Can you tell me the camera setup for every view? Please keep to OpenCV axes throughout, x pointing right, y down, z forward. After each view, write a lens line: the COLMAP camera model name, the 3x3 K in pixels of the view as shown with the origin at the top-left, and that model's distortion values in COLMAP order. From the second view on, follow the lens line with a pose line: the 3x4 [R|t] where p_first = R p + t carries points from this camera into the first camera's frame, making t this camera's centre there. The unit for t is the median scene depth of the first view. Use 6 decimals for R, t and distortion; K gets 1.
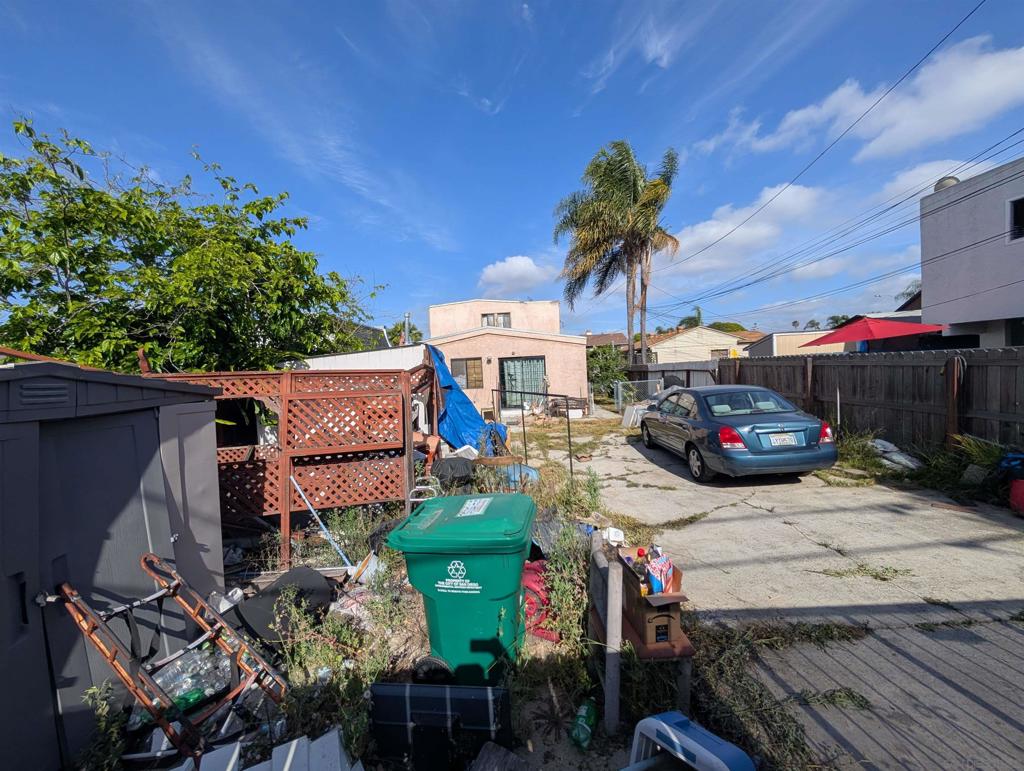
lens RADIAL K [[359.1, 0, 512.0], [0, 359.1, 385.5], [0, 0, 1]] dist [0.000700, -0.000133]
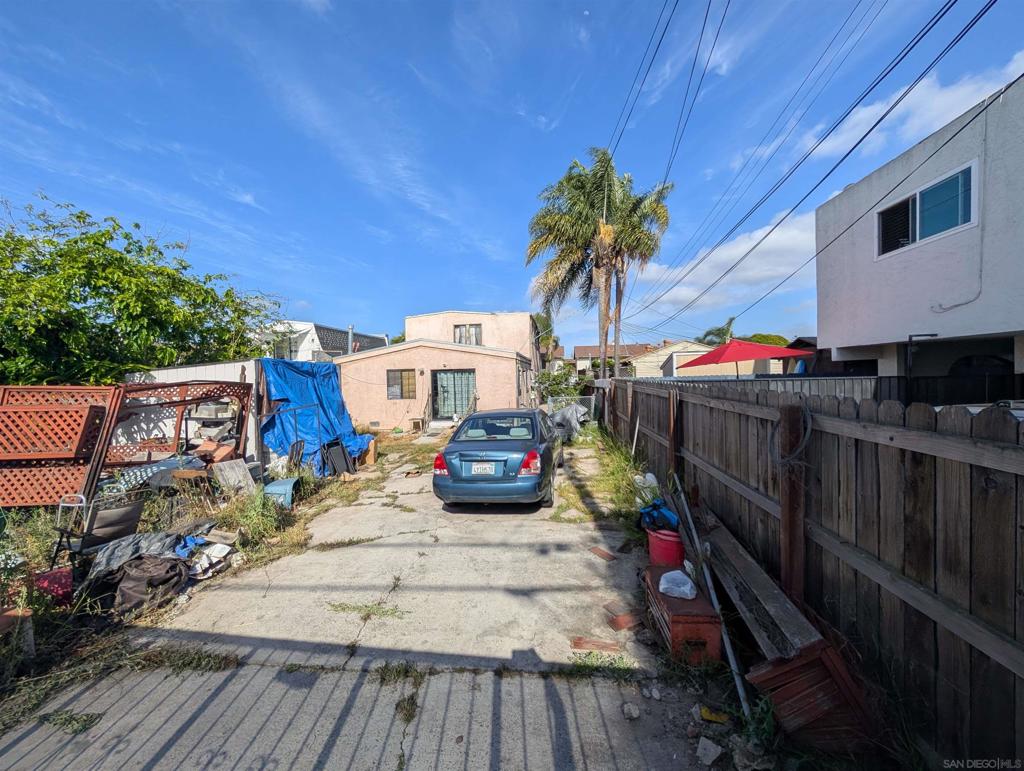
lens RADIAL K [[357.6, 0, 512.0], [0, 357.6, 385.5], [0, 0, 1]] dist [-0.015704, 0.003556]
pose [[0.993397, 0.028802, -0.111050, 0.787250], [-0.031068, 0.999342, -0.018733, -0.051430], [0.110438, 0.022060, 0.993638, 0.027476]]
